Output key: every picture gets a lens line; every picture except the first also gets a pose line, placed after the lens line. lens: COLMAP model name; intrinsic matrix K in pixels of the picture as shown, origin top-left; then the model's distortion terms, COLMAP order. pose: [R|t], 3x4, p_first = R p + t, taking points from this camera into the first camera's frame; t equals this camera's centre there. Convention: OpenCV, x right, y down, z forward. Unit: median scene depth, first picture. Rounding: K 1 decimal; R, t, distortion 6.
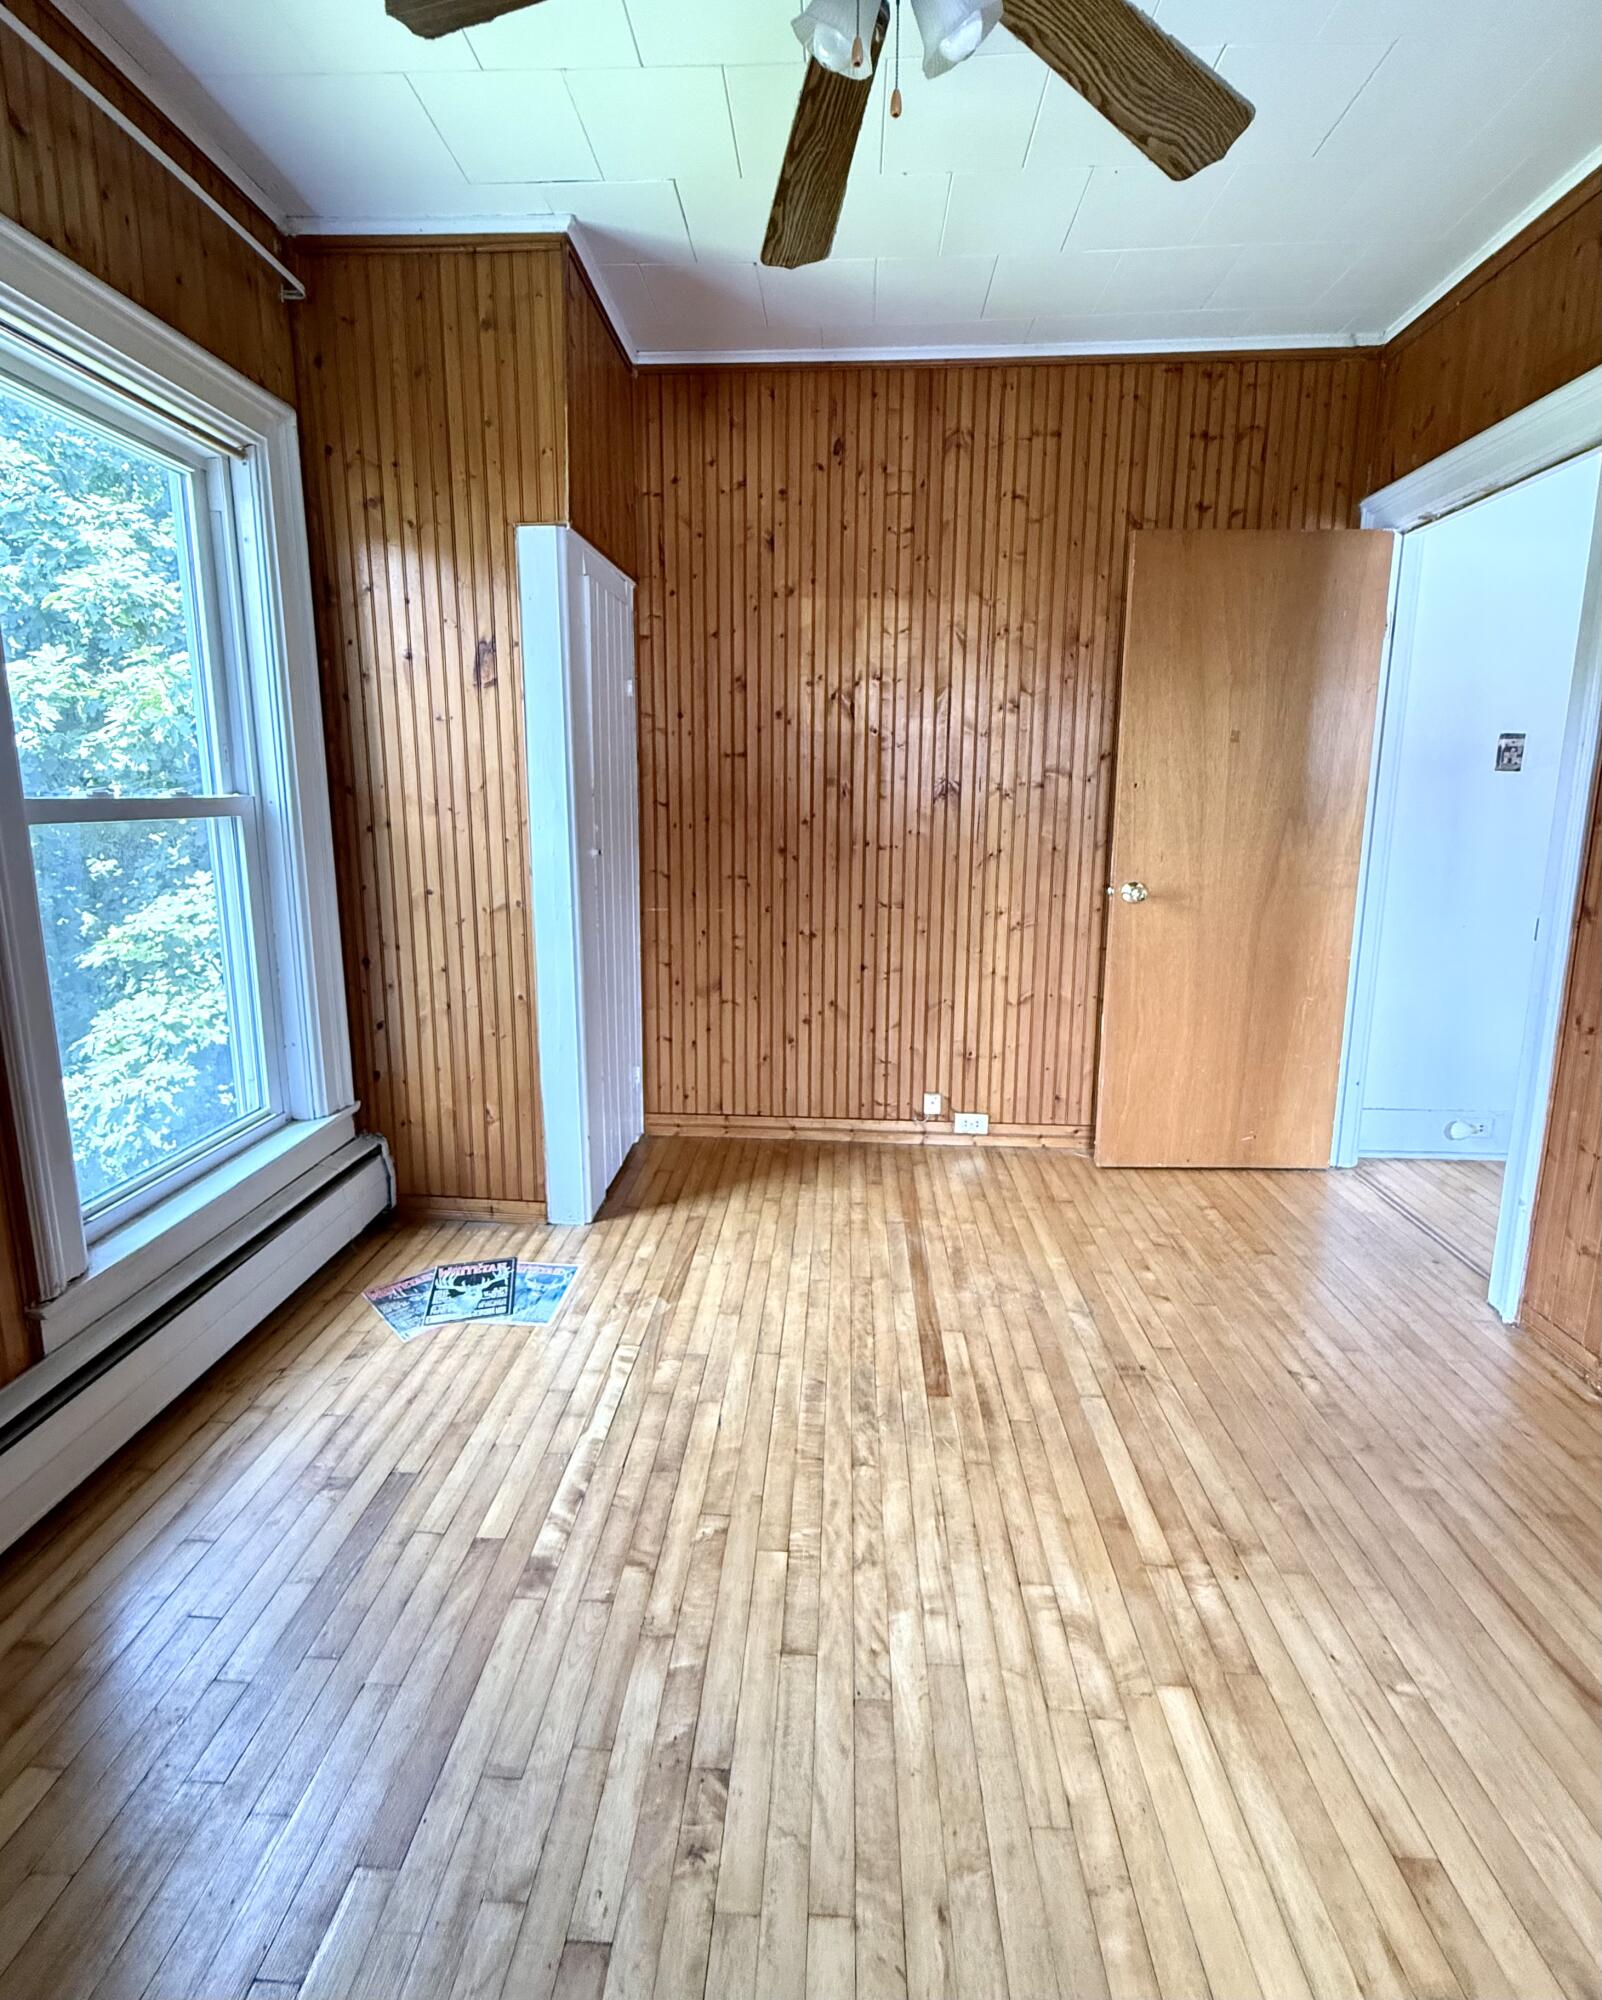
lens RADIAL K [[1030.0, 0, 799.0], [0, 1030.0, 998.8], [0, 0, 1]] dist [-0.001414, -0.000208]
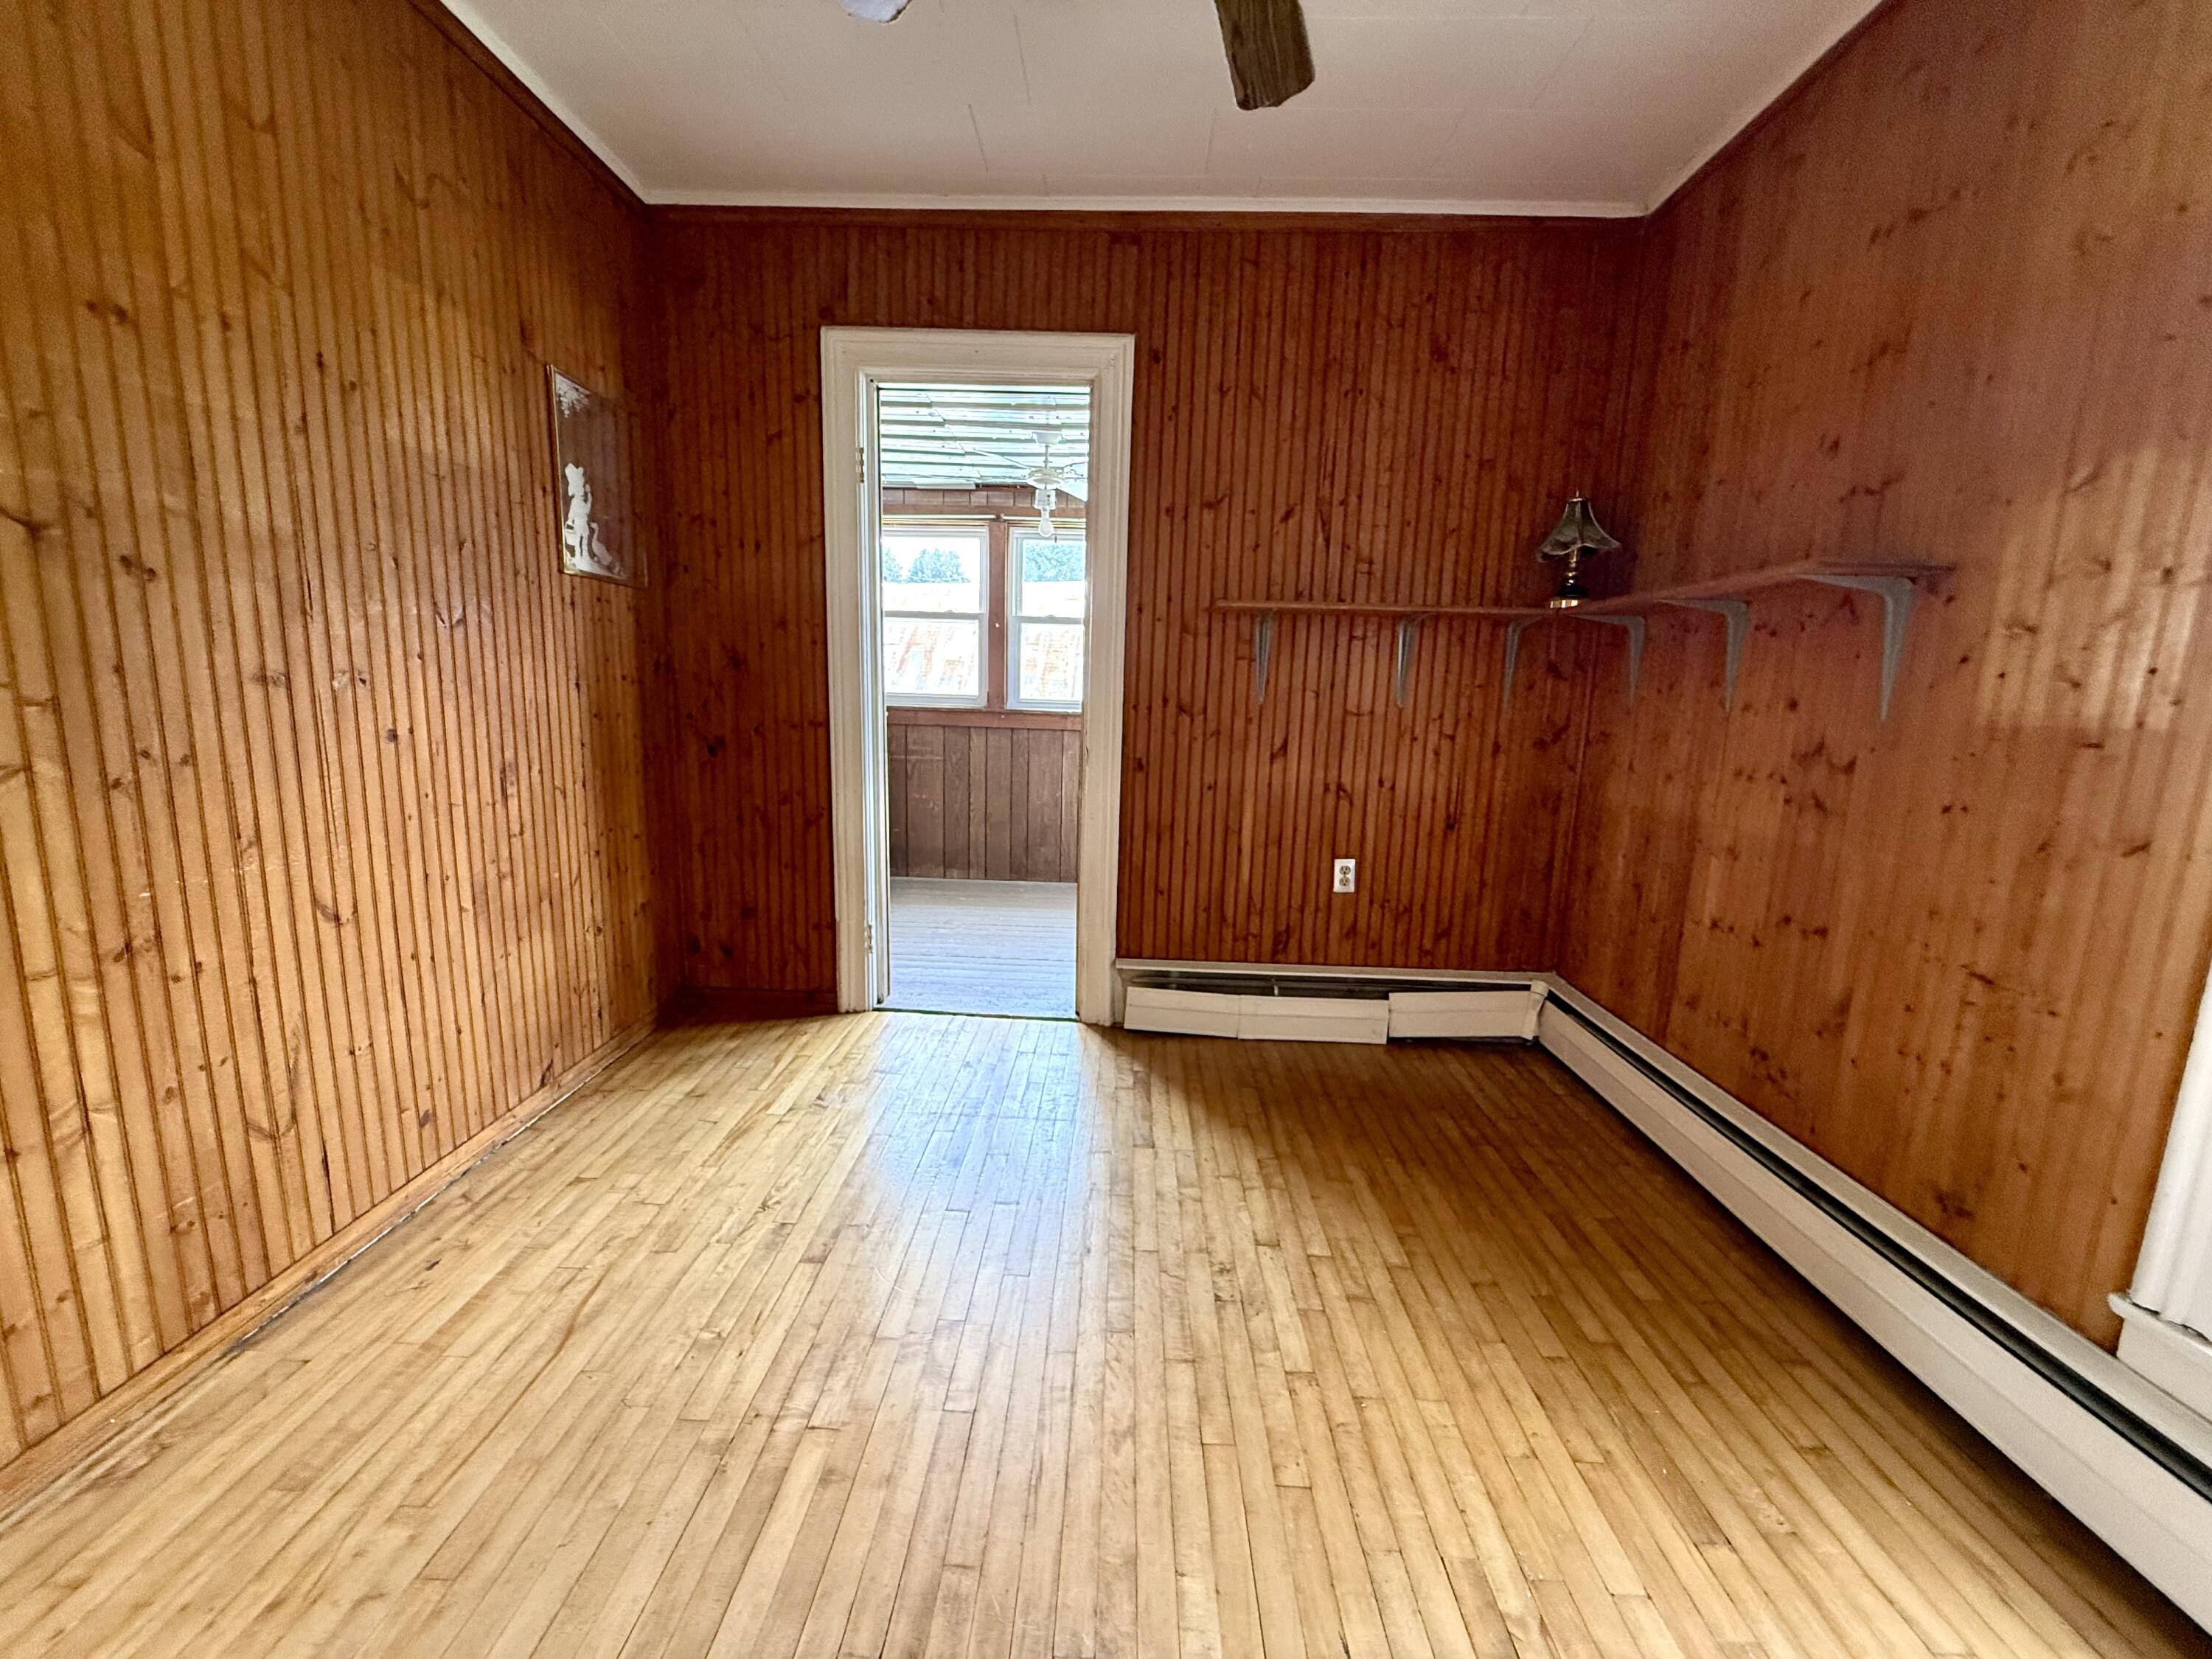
lens RADIAL K [[934.4, 0, 1103.0], [0, 934.4, 841.2], [0, 0, 1]] dist [-0.001385, -0.000100]
pose [[-0.999304, -0.029694, -0.022556, 0.125352], [-0.035752, 0.934856, 0.353224, -0.310927], [0.010598, 0.353784, -0.935267, 1.709249]]
